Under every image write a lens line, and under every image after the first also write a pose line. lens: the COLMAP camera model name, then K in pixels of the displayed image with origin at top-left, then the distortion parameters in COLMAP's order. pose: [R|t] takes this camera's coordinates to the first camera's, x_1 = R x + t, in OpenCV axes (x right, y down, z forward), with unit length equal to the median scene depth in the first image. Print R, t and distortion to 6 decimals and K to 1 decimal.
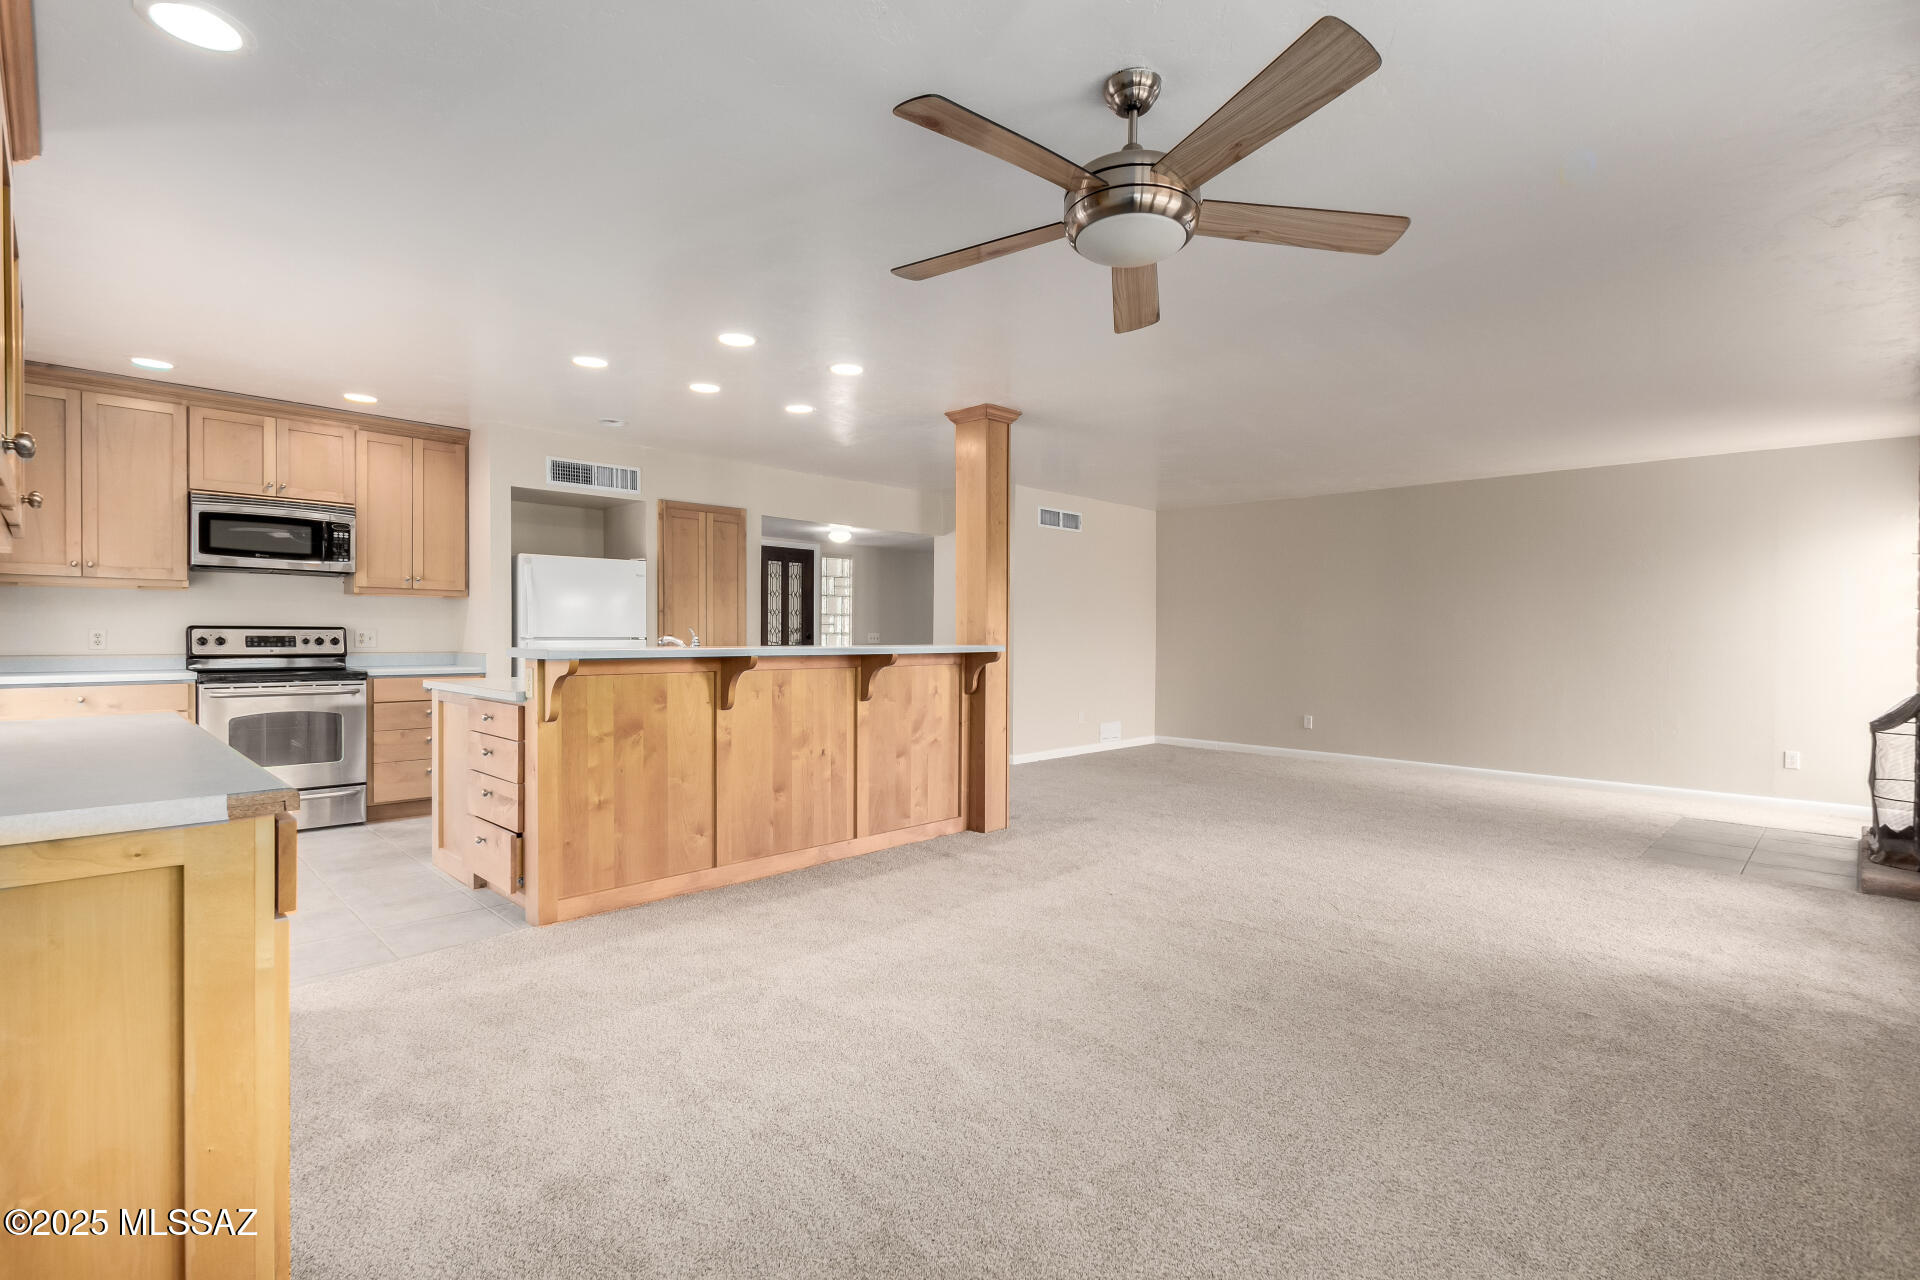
lens RADIAL K [[884.7, 0, 956.0], [0, 884.7, 642.2], [0, 0, 1]] dist [0.010241, 0.000155]
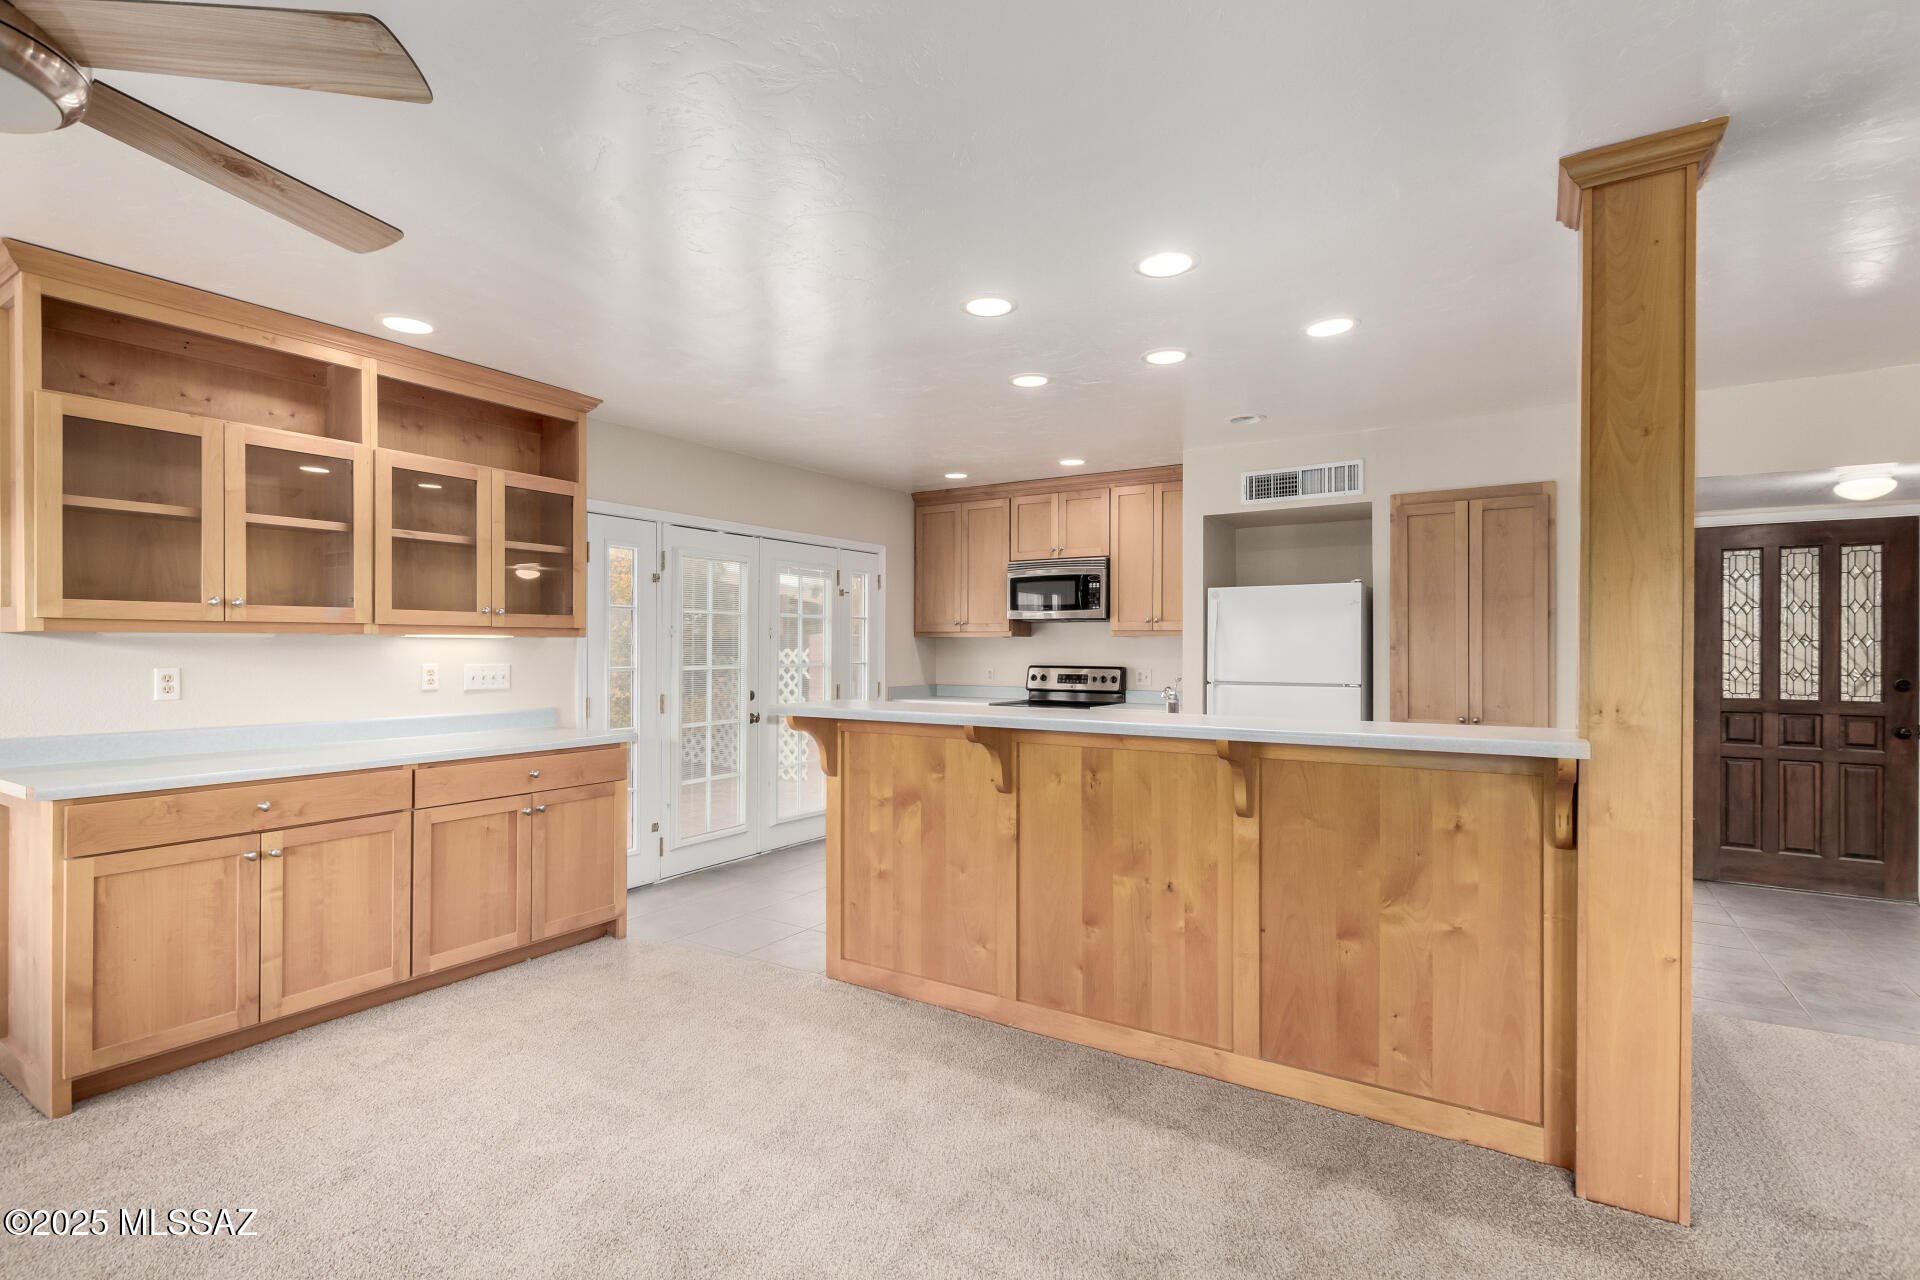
lens RADIAL K [[884.7, 0, 956.0], [0, 884.7, 642.2], [0, 0, 1]] dist [0.010241, 0.000155]
pose [[0.225964, -0.012252, -0.974059, 0.375053], [-0.010803, 0.999828, -0.015082, -0.032465], [0.974076, 0.013930, 0.225793, 0.621521]]
